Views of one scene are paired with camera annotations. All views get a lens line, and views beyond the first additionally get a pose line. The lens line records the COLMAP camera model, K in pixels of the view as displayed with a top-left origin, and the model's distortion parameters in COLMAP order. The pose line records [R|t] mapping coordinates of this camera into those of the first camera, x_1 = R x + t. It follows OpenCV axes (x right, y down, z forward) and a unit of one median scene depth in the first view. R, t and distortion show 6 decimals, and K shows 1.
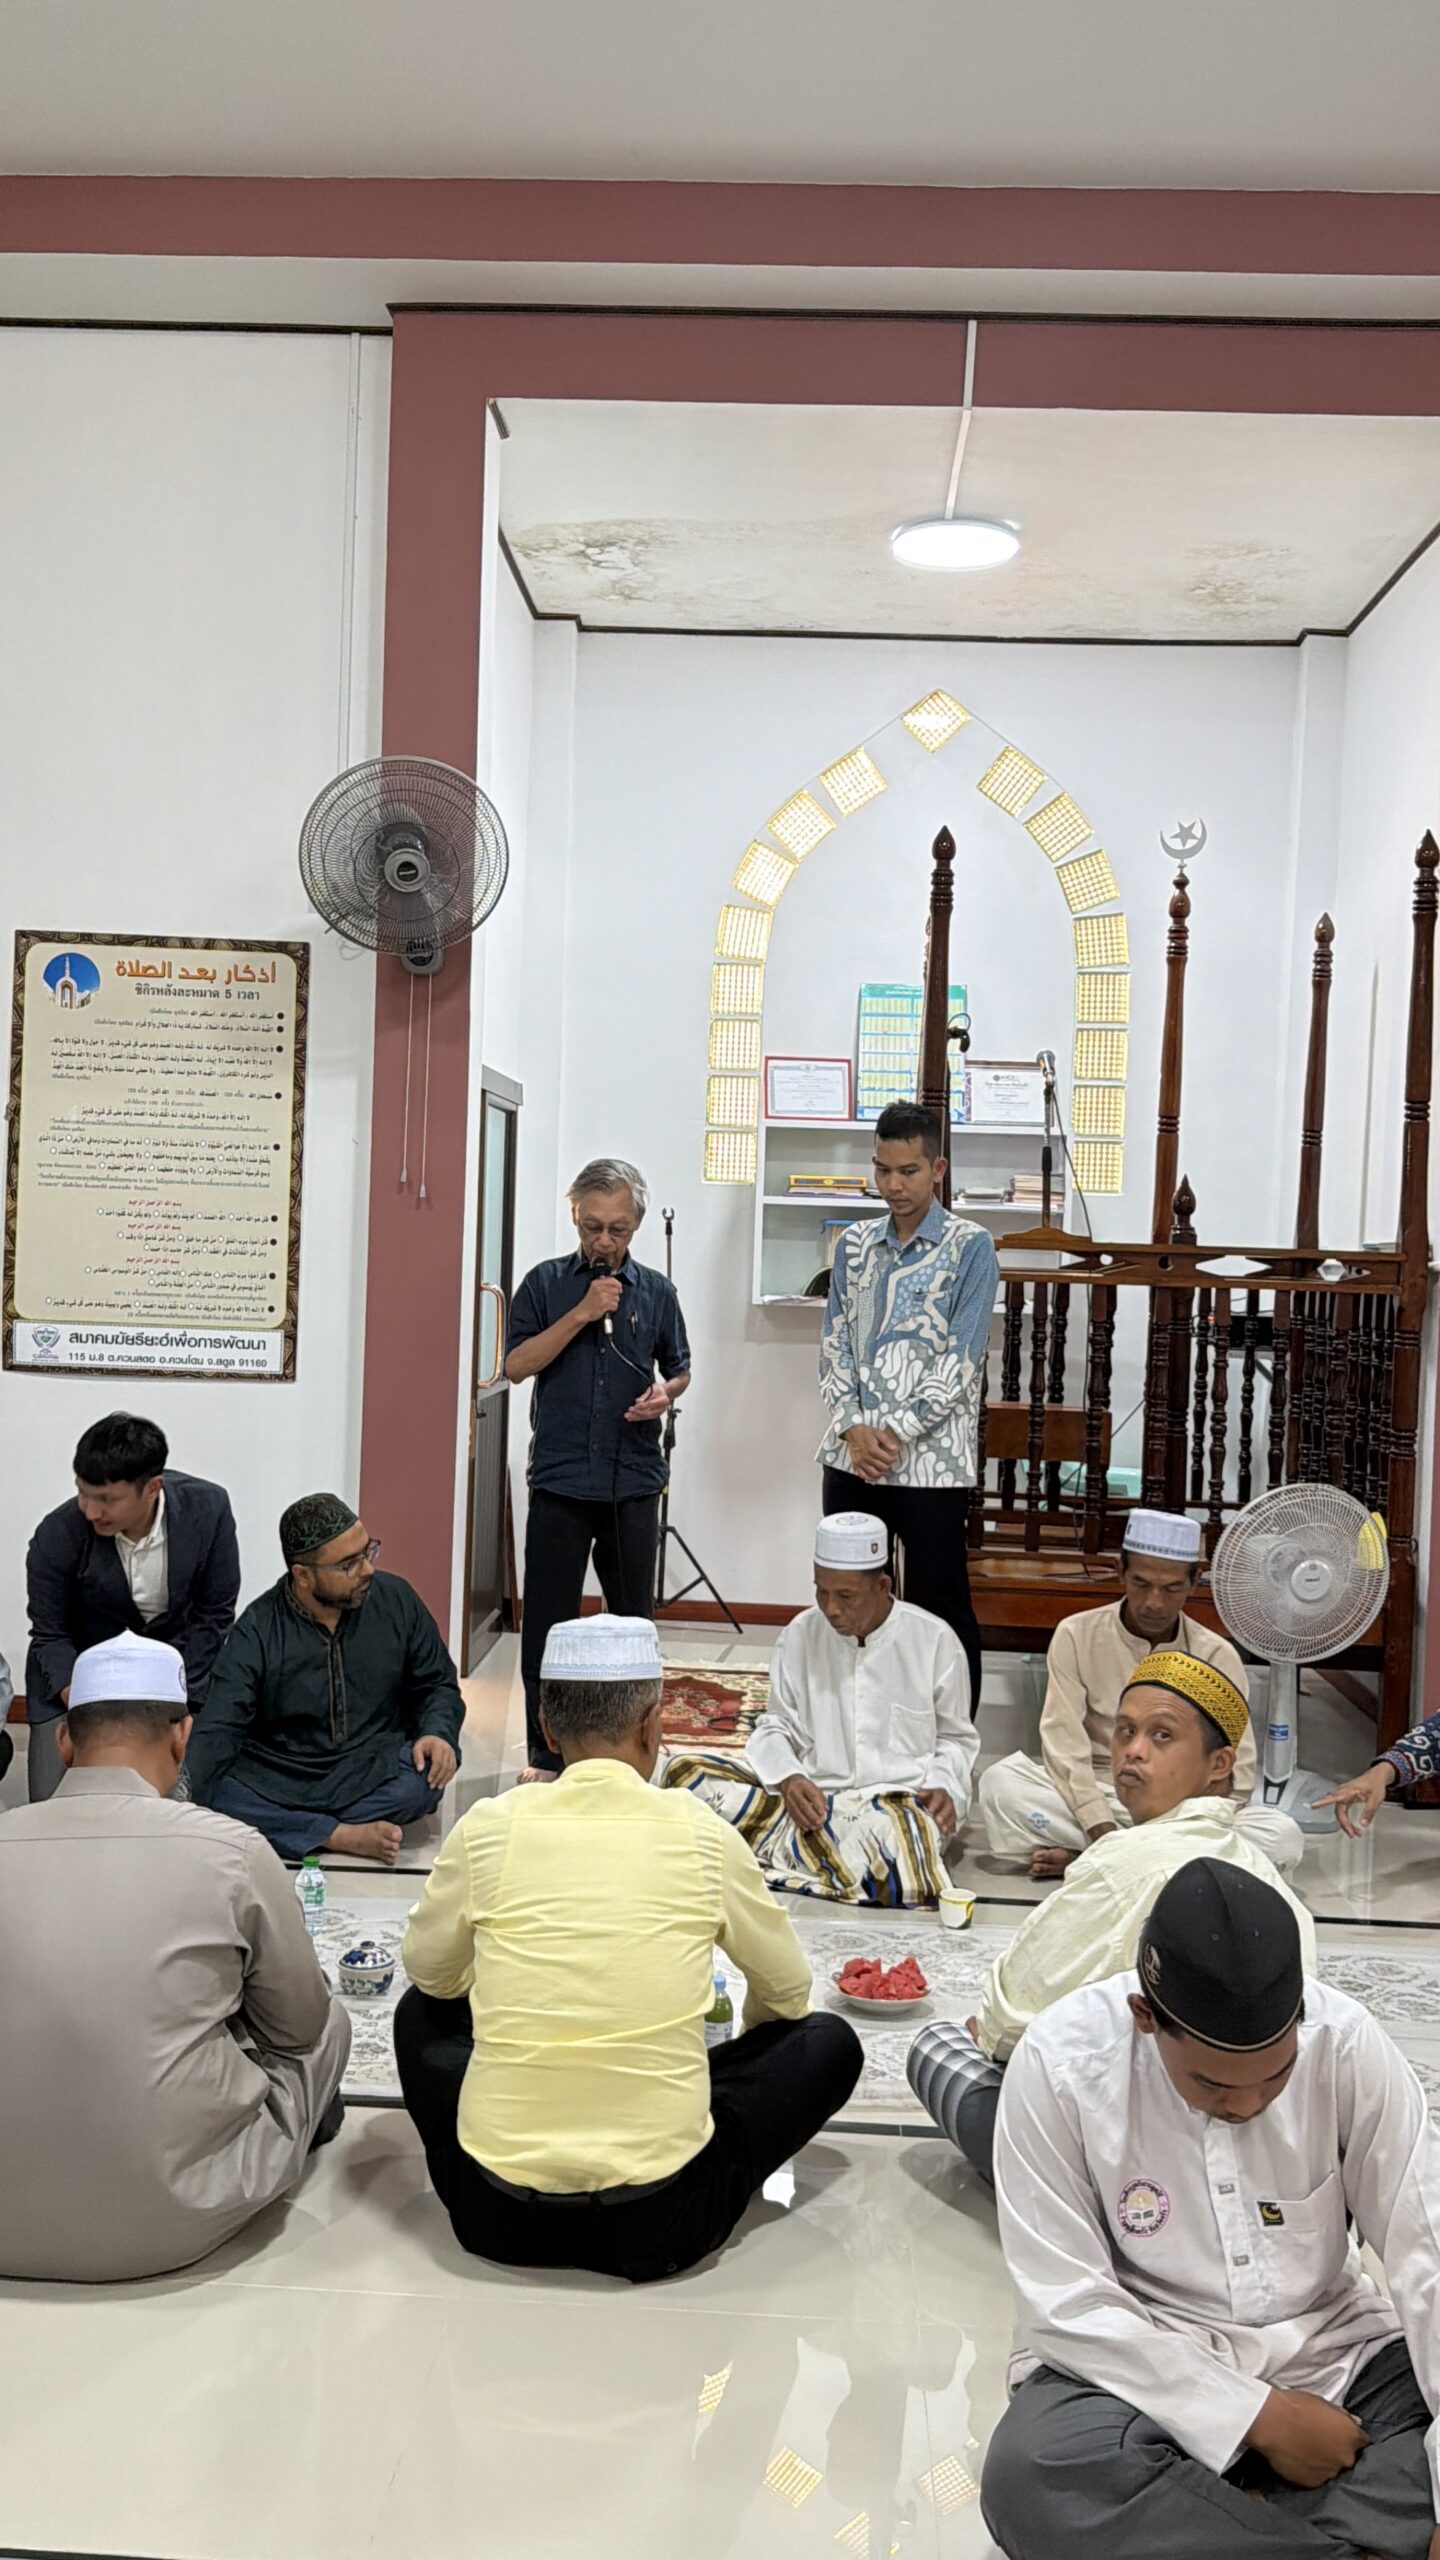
lens RADIAL K [[2108.7, 0, 720.0], [0, 2108.7, 1280.0], [0, 0, 1]] dist [0.126383, -0.183340]
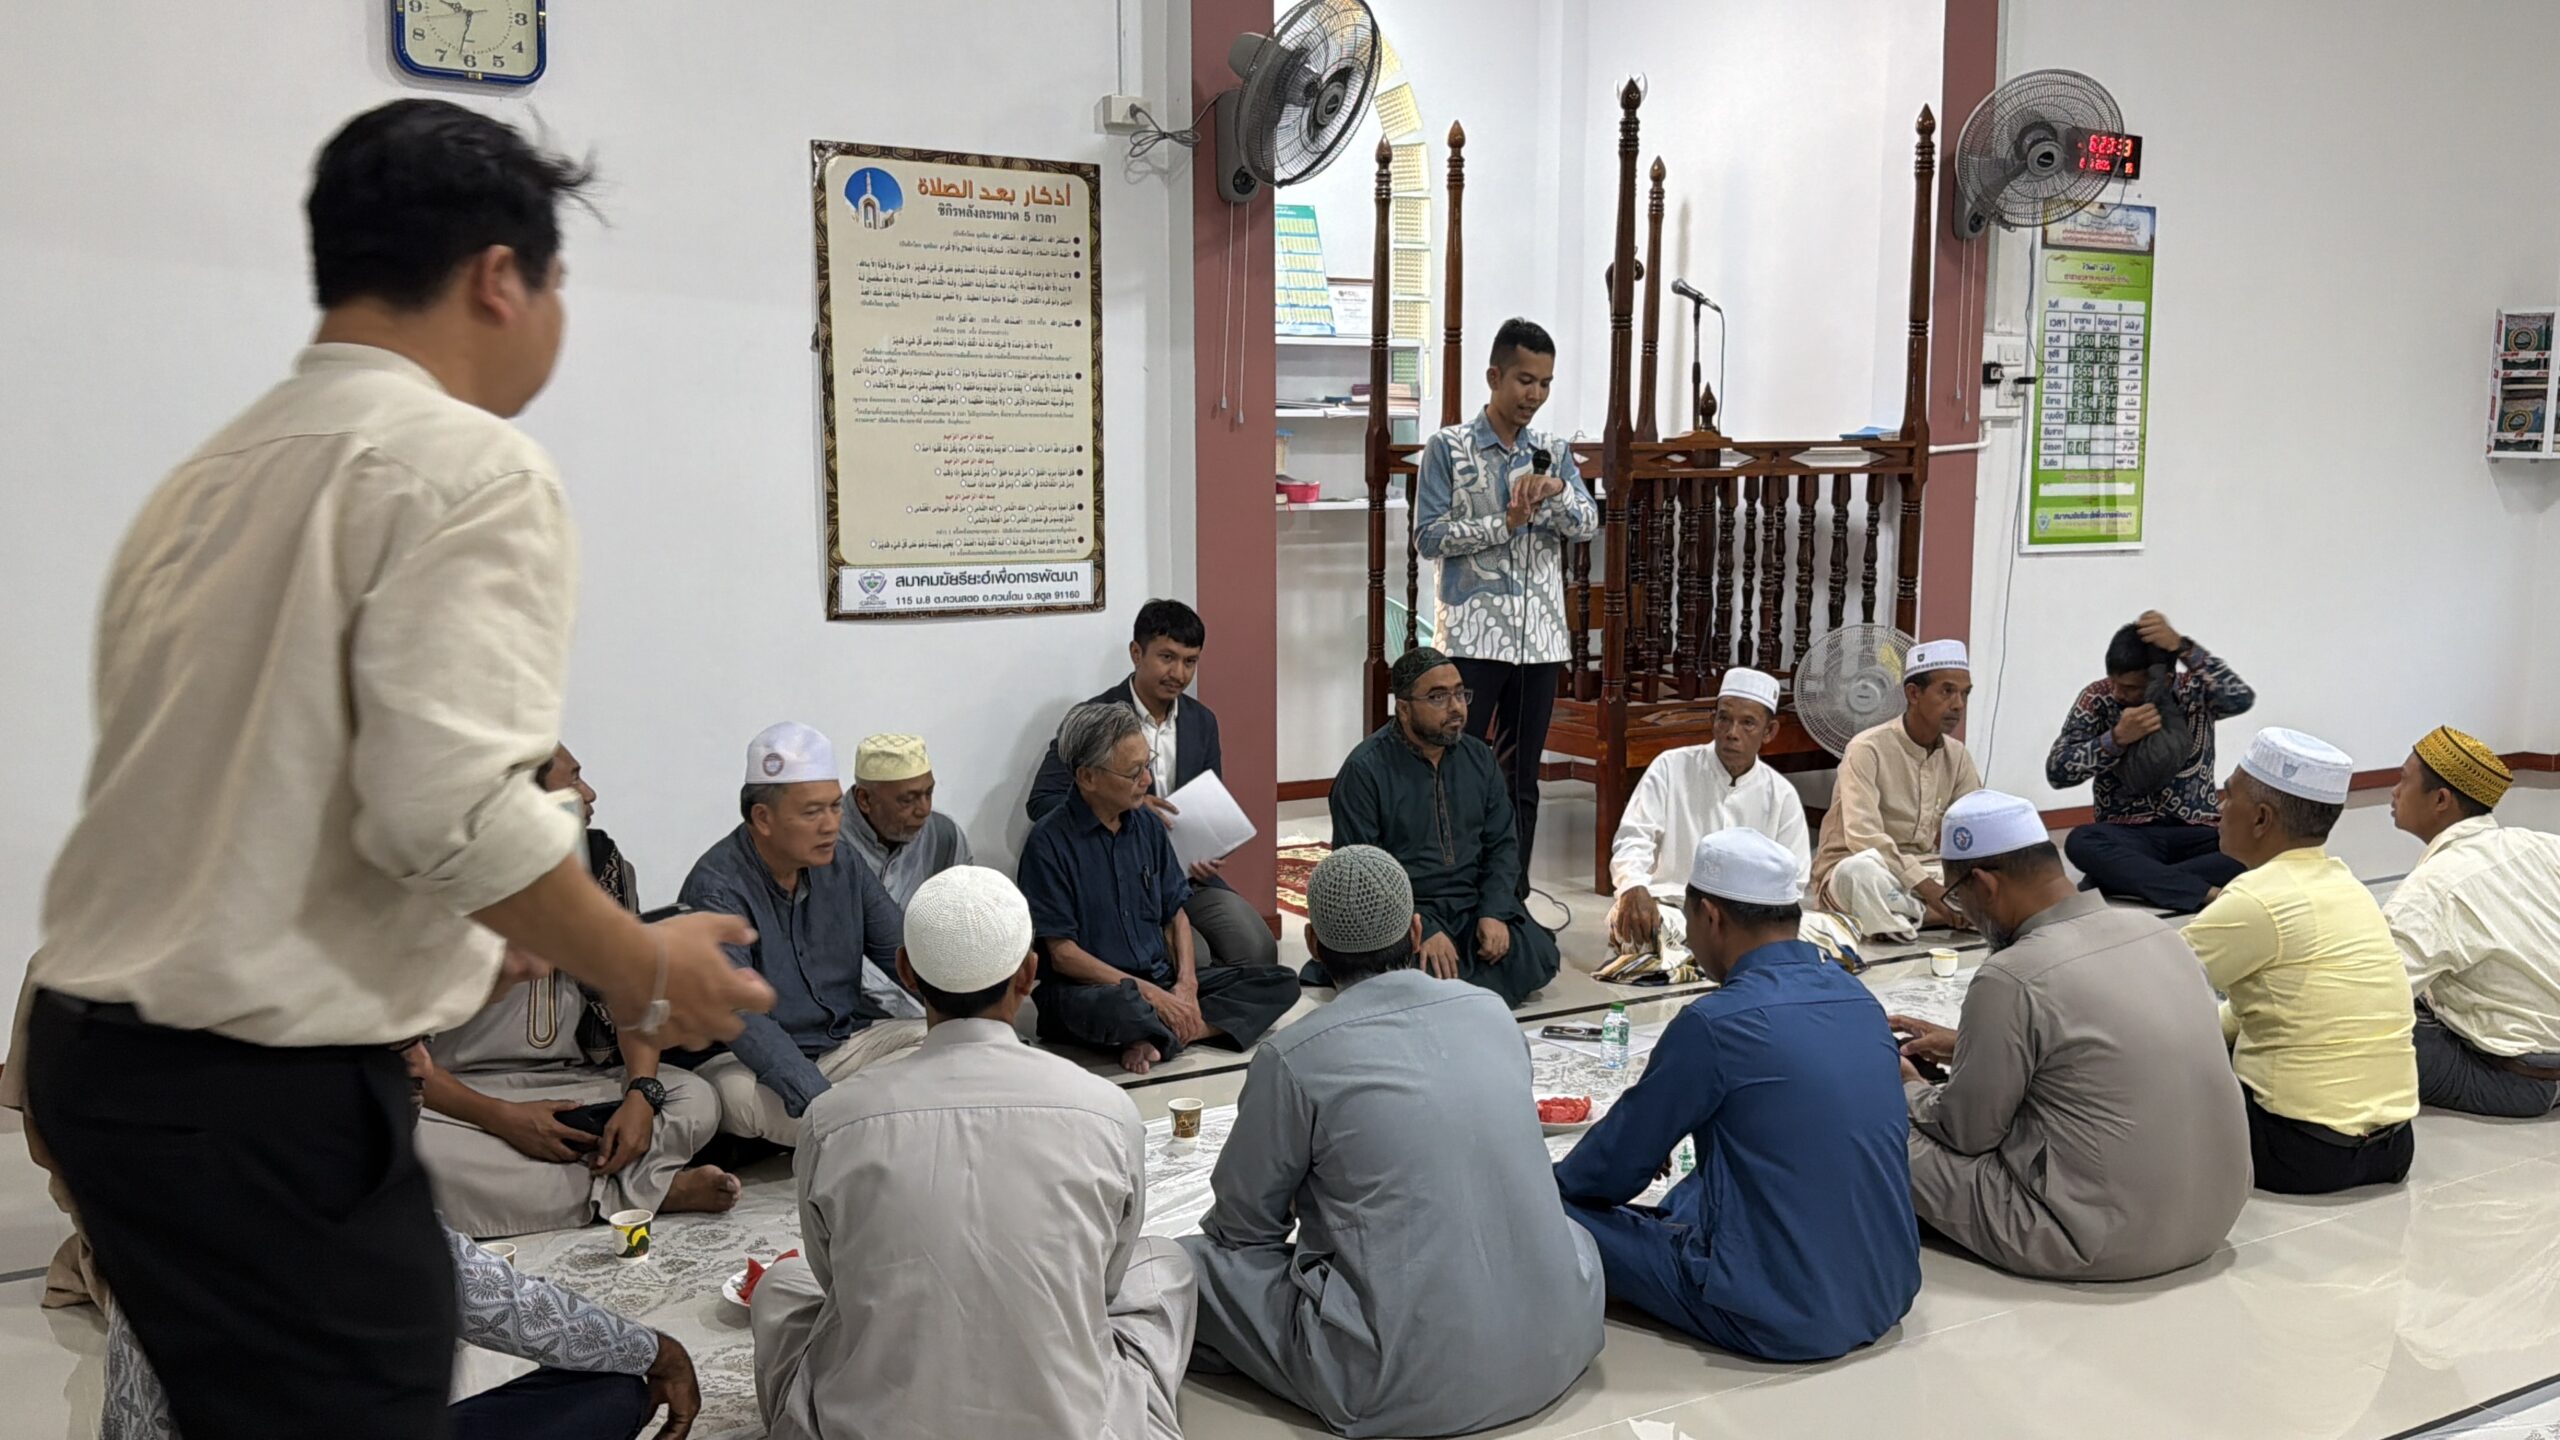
lens RADIAL K [[2136.5, 0, 1280.0], [0, 2136.5, 720.0], [0, 0, 1]] dist [0.143681, -0.296877]
pose [[0.838583, -0.105099, 0.534540, -0.683769], [0.041660, 0.990713, 0.129433, -0.029060], [-0.543178, -0.086271, 0.835173, 0.094207]]
